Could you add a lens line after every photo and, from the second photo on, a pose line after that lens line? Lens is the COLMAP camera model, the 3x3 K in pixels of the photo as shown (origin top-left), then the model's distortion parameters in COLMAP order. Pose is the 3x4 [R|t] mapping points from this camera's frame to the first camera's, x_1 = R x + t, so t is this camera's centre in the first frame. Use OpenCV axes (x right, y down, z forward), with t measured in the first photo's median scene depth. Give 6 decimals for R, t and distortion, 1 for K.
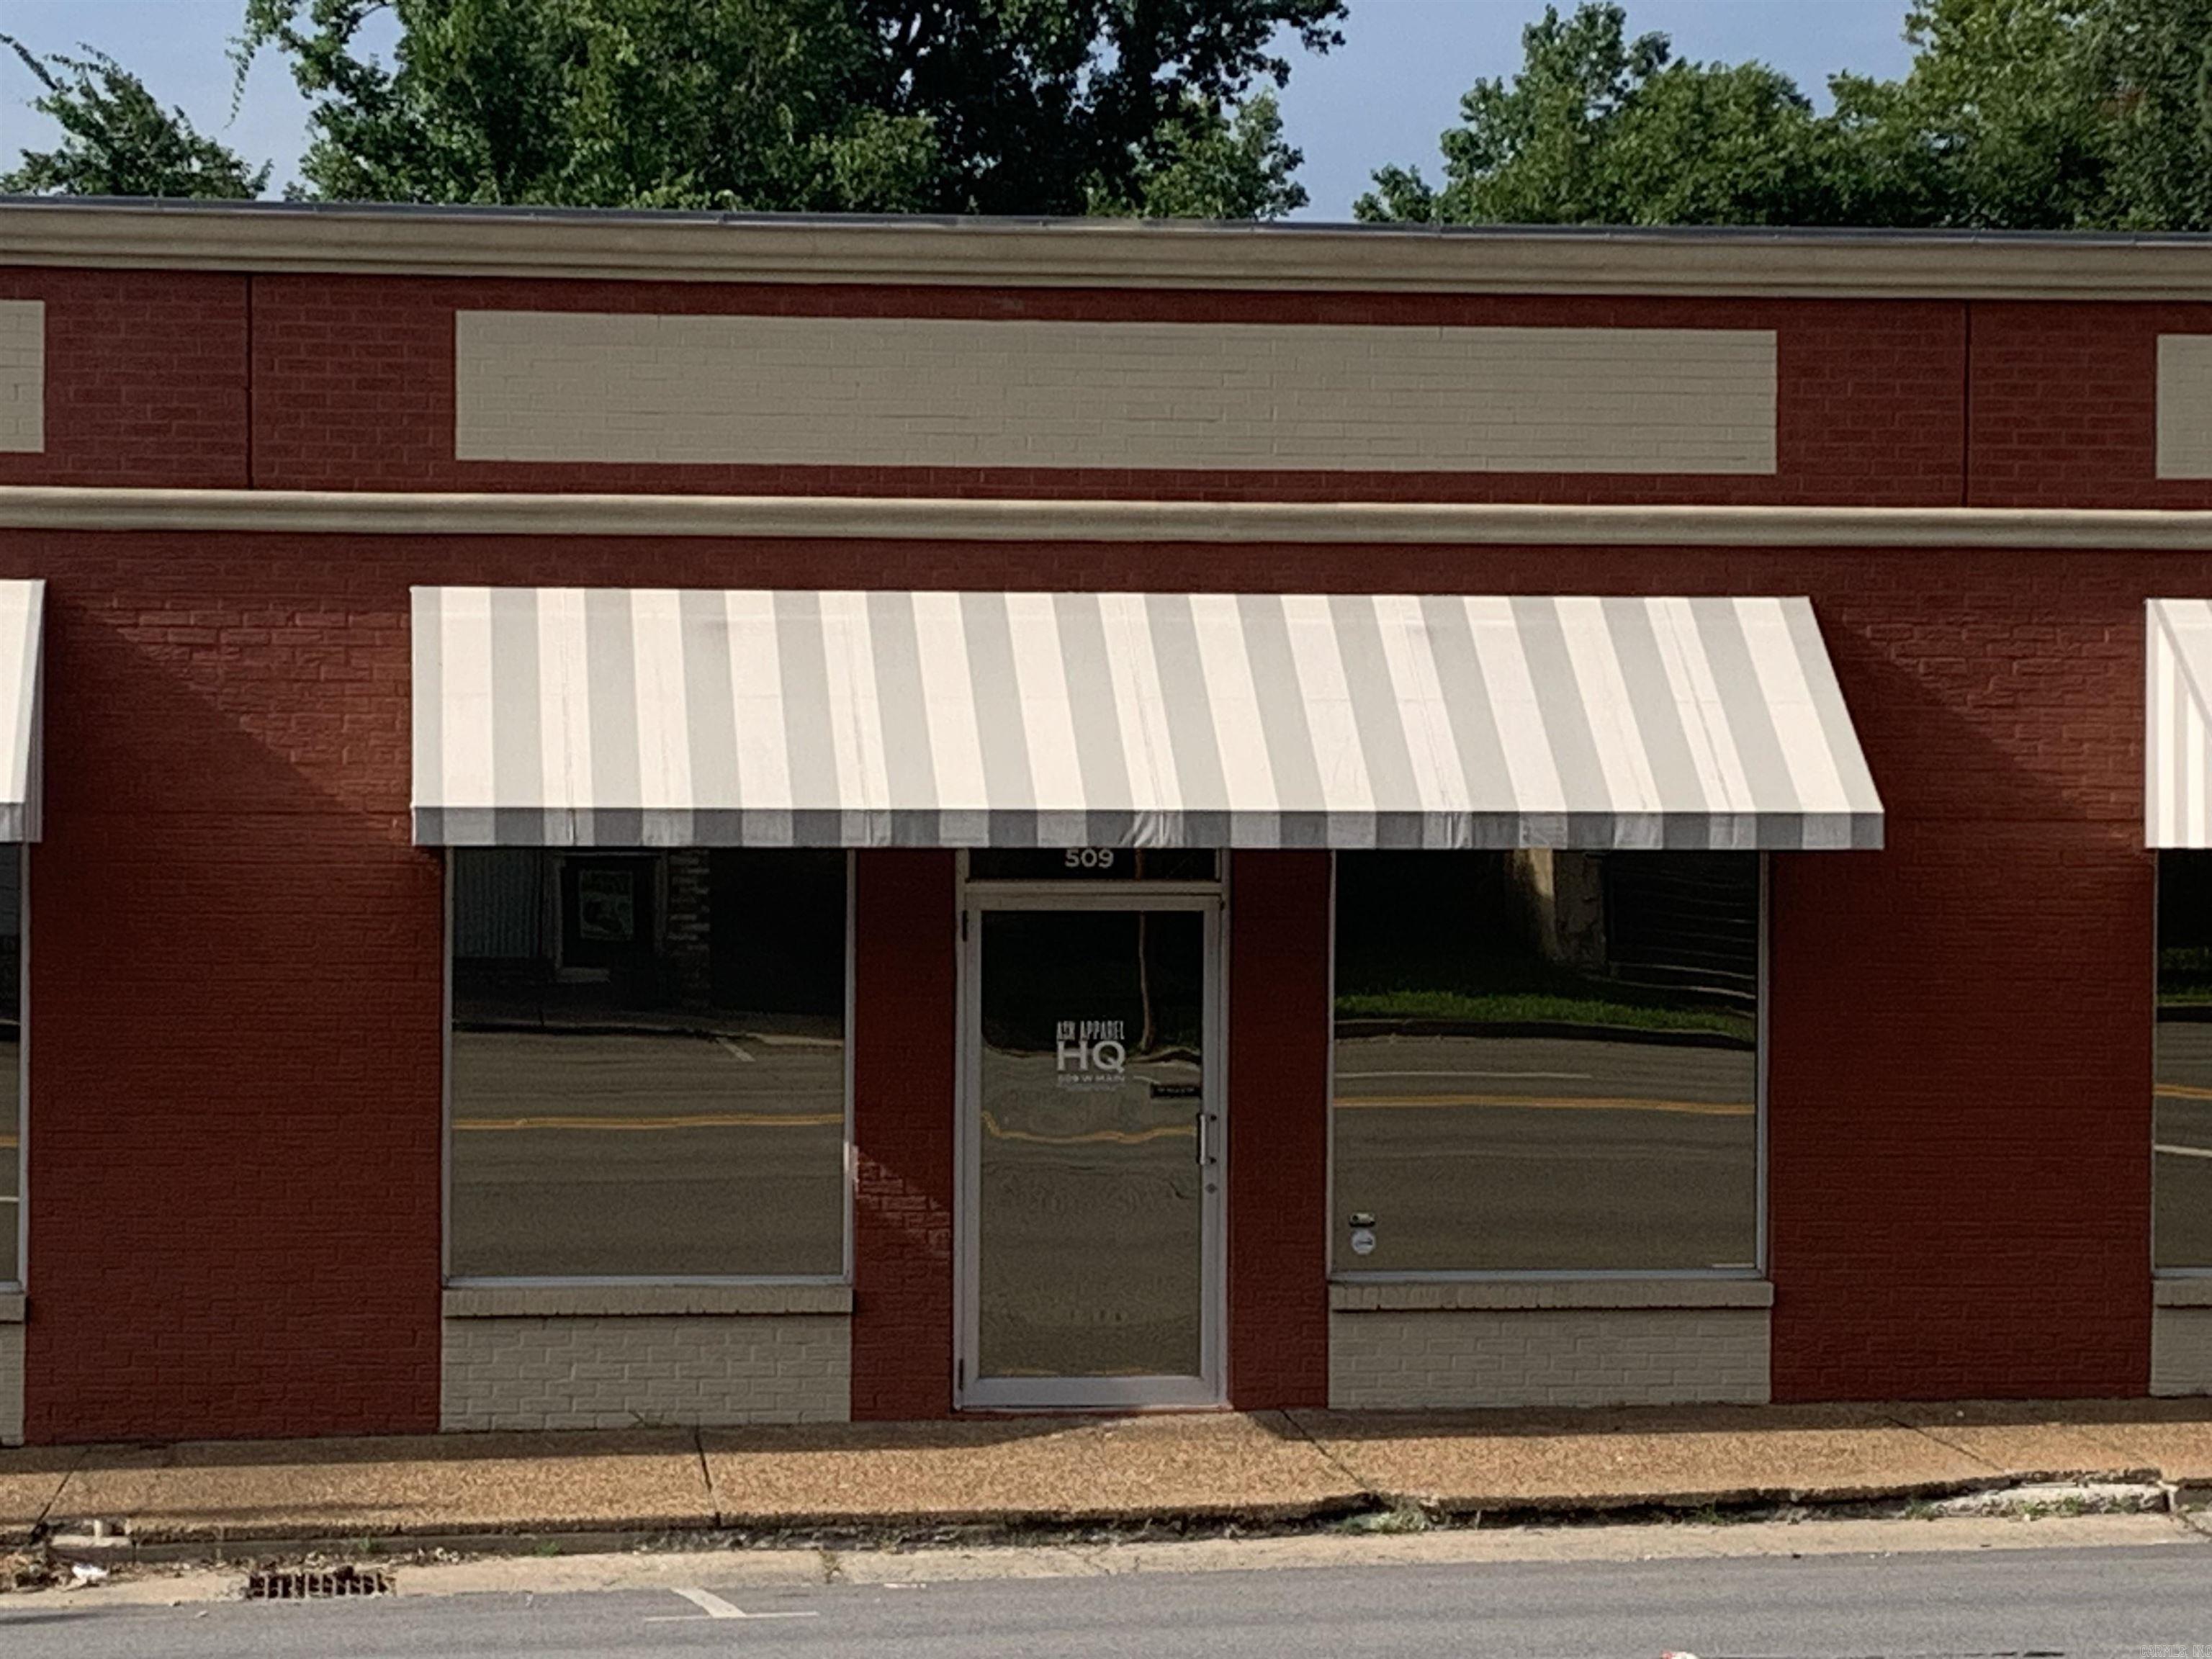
lens RADIAL K [[5644.8, 0, 1138.8], [0, 5644.8, 829.6], [0, 0, 1]] dist [0.081404, 1.096090]
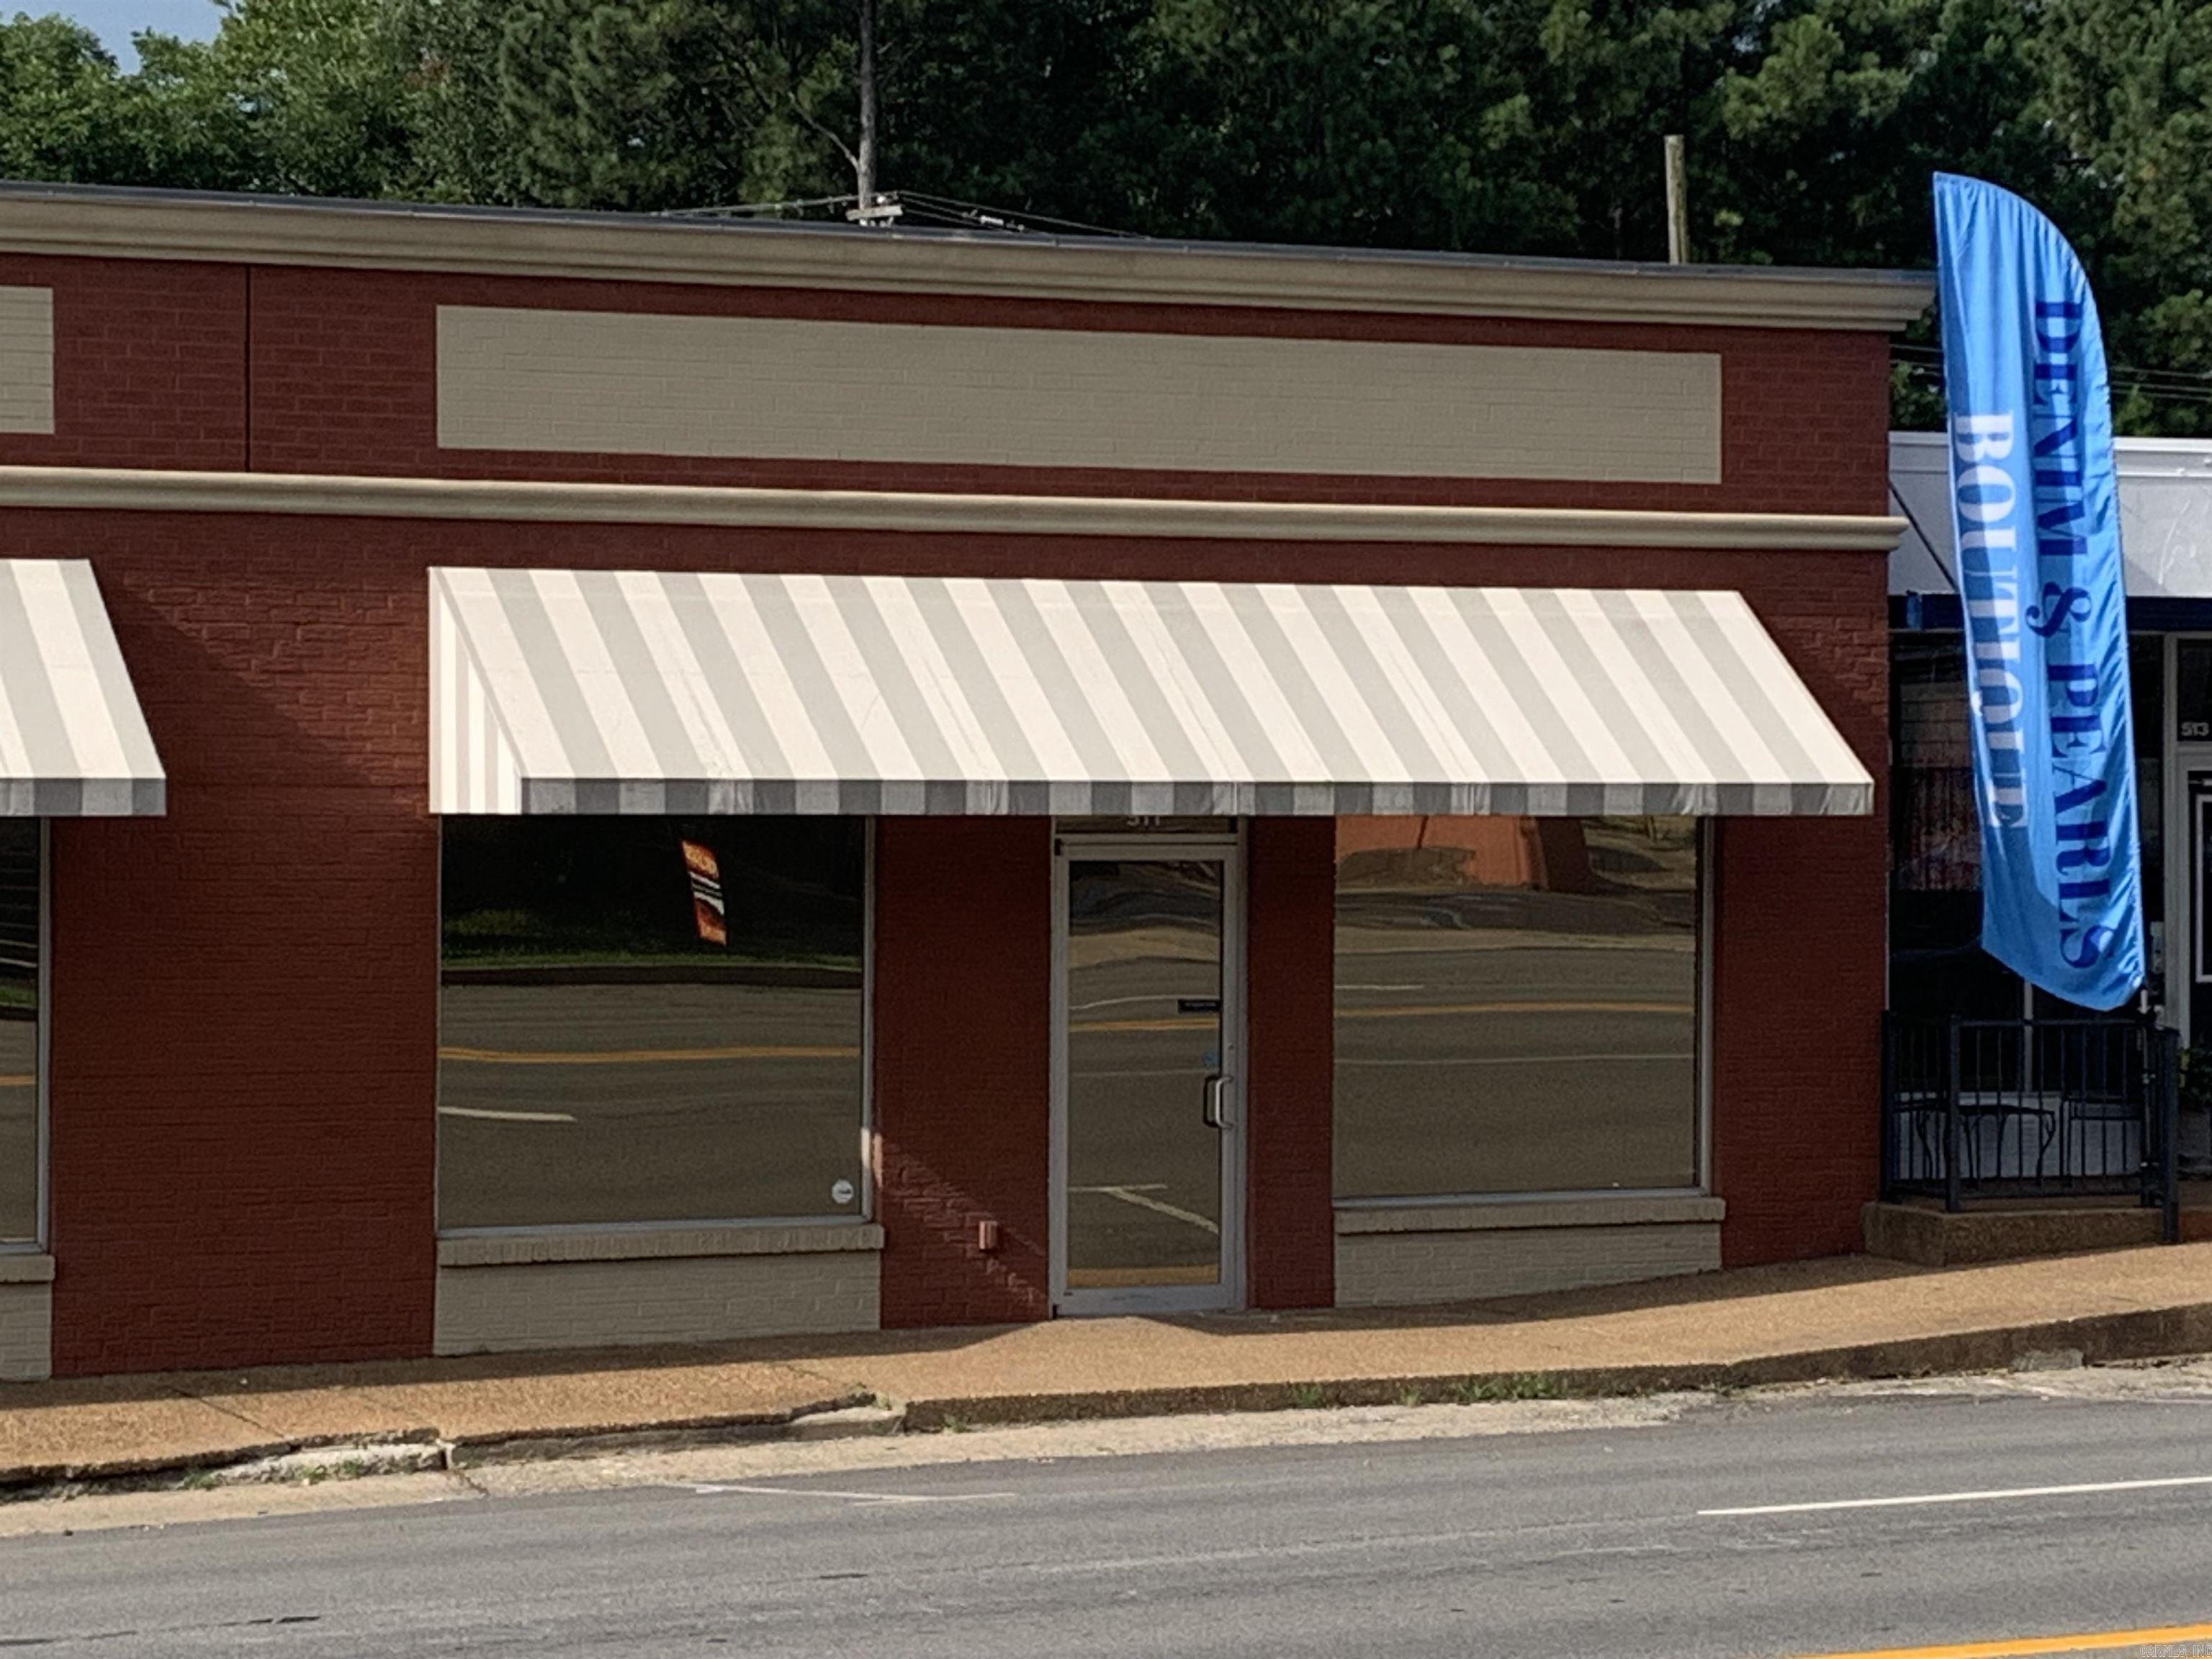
lens RADIAL K [[5652.0, 0, 1106.0], [0, 5652.0, 829.5], [0, 0, 1]] dist [0.192585, -0.393463]
pose [[0.955935, -0.003796, 0.293555, -0.003371], [0.002033, 0.999978, 0.006313, -0.000010], [-0.293572, -0.005438, 0.955921, -0.000433]]
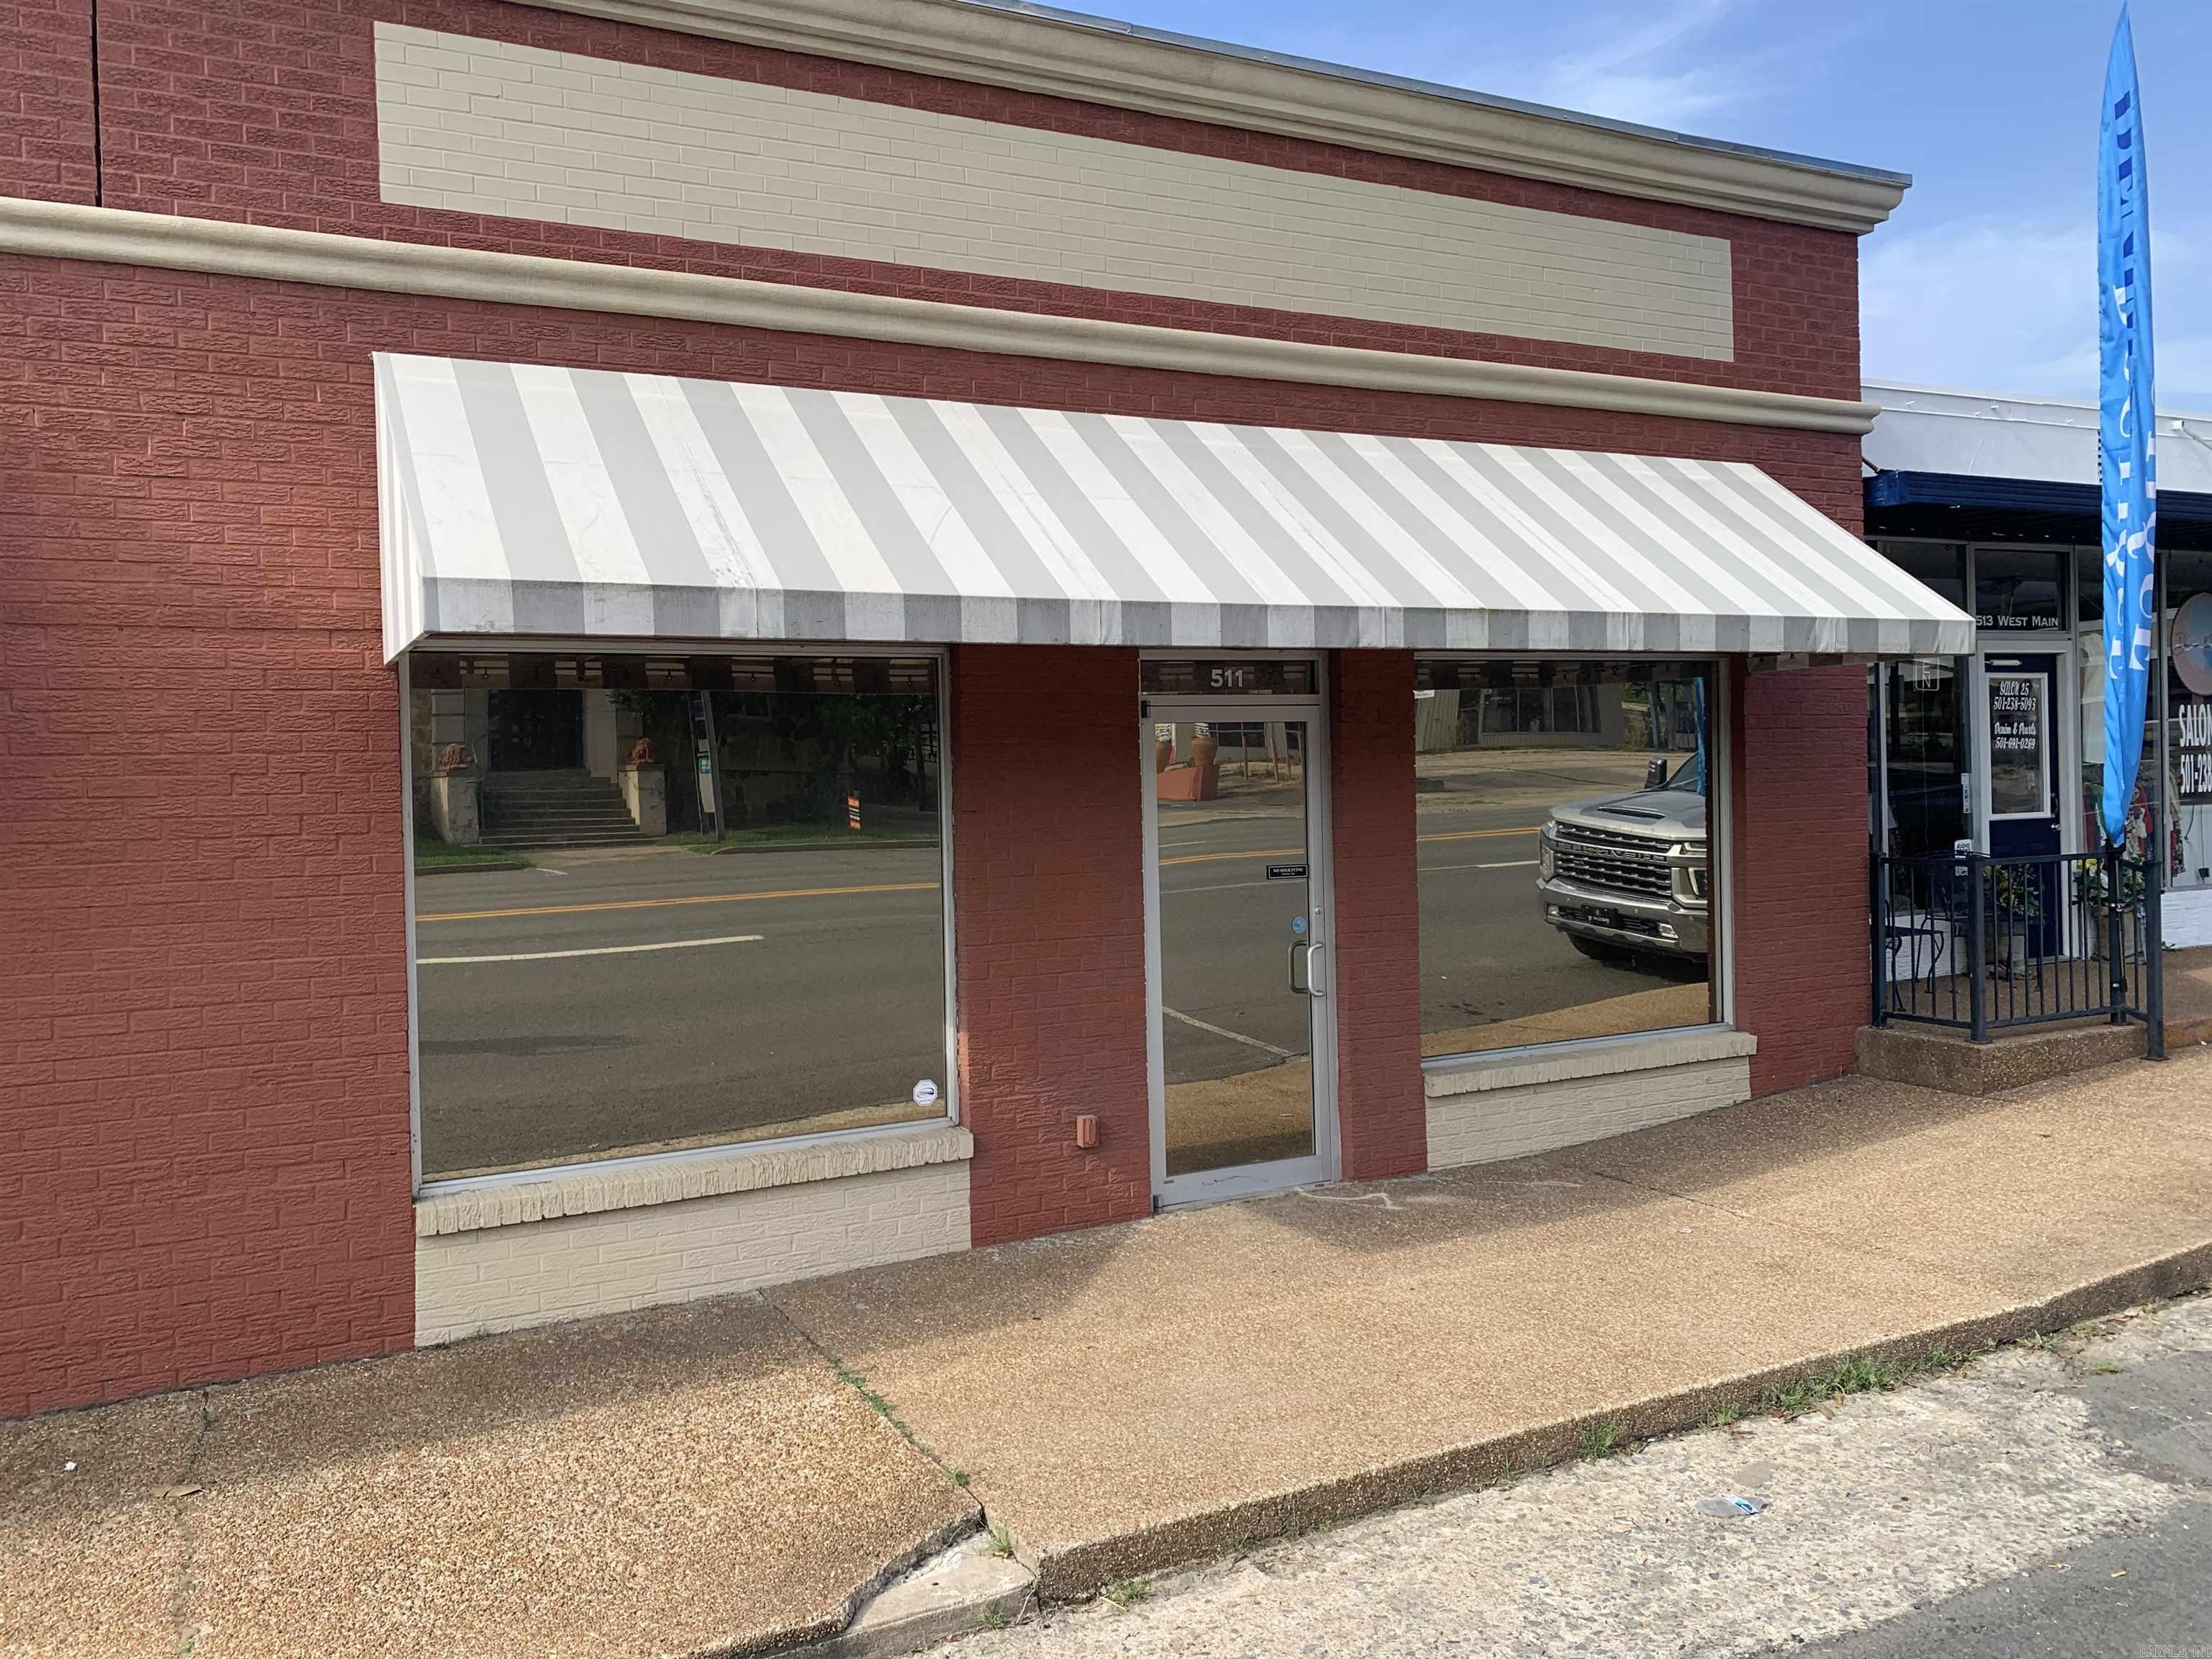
lens RADIAL K [[1698.2, 0, 1071.4], [0, 1698.2, 809.5], [0, 0, 1]] dist [0.010401, -0.003700]
pose [[0.943236, -0.035481, 0.330222, 0.194082], [0.032248, 0.999363, 0.015264, 0.023411], [-0.330553, -0.003748, 0.943780, 0.761911]]
